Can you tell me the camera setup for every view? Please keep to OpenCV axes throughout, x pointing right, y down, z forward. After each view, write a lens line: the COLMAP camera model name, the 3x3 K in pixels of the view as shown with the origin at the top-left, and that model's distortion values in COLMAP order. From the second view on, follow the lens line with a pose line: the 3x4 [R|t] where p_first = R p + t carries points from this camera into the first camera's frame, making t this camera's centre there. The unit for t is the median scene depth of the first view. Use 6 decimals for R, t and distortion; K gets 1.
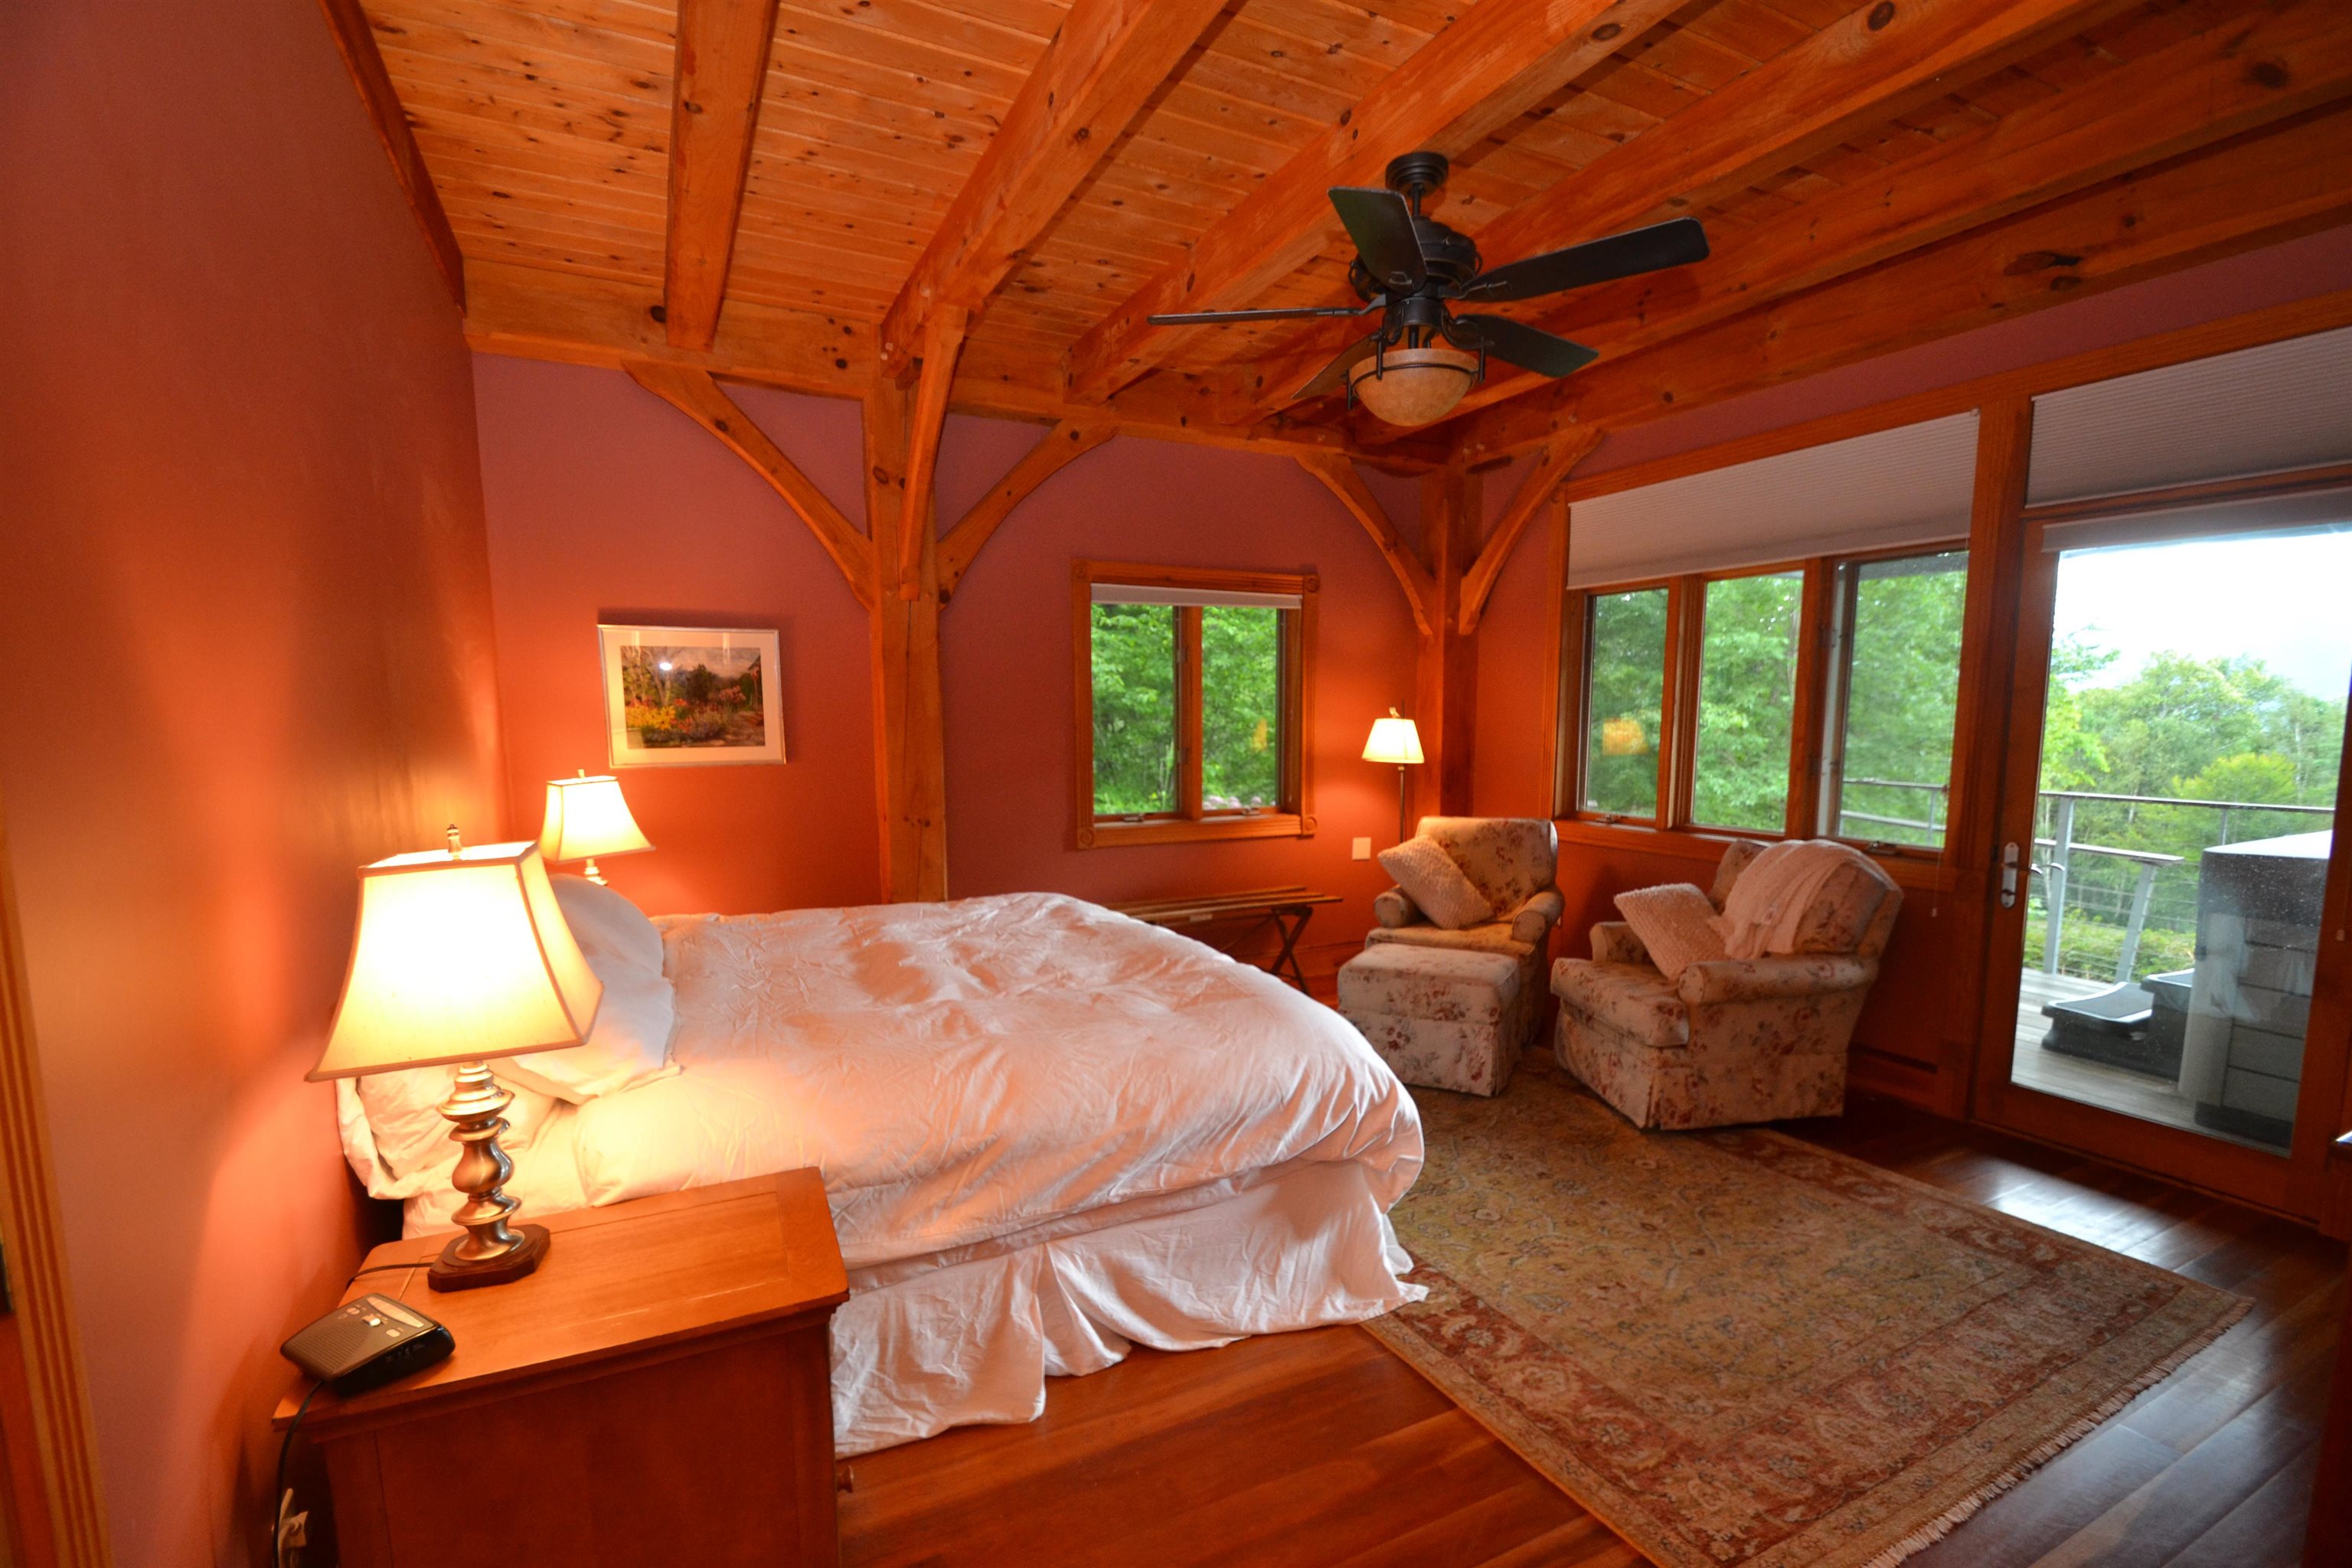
lens RADIAL K [[1048.1, 0, 1178.5], [0, 1048.1, 837.3], [0, 0, 1]] dist [0.023610, -0.023118]
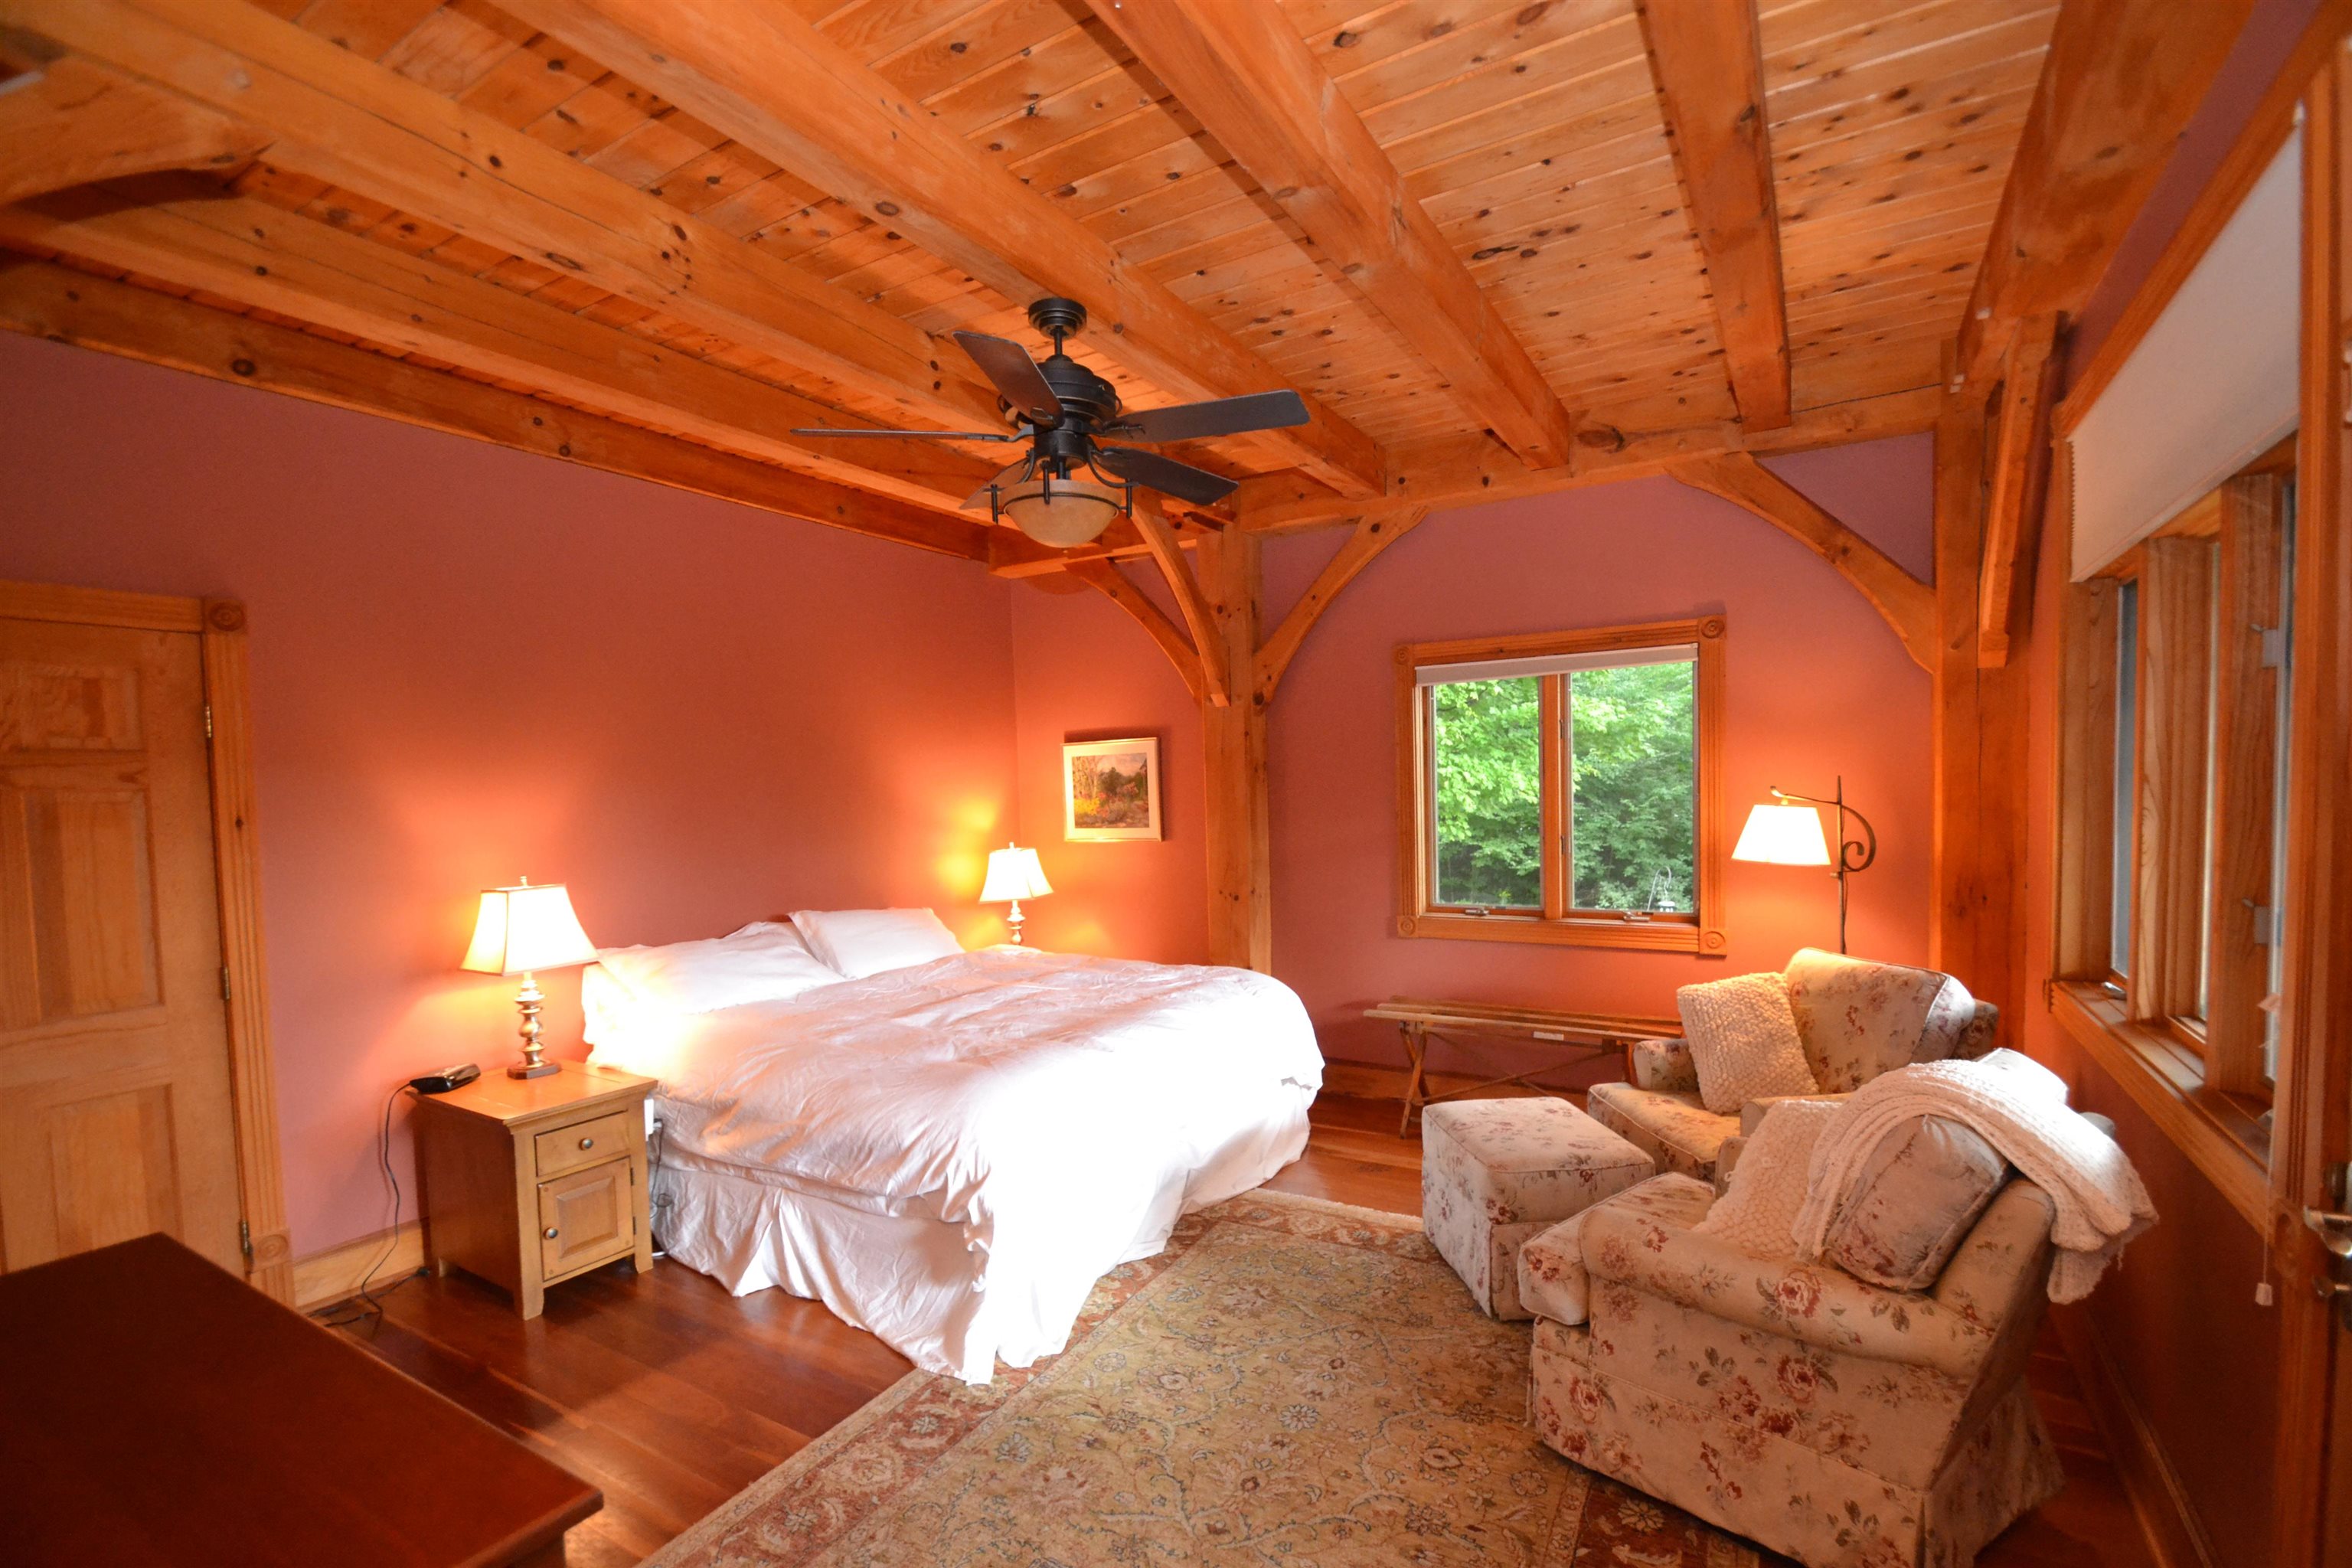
lens RADIAL K [[1048.1, 0, 1178.5], [0, 1048.1, 837.3], [0, 0, 1]] dist [0.023610, -0.023118]
pose [[0.531065, 0.031037, -0.846763, 0.832961], [-0.077252, 0.996940, -0.011908, -0.072031], [0.843802, 0.071738, 0.531838, 0.400085]]
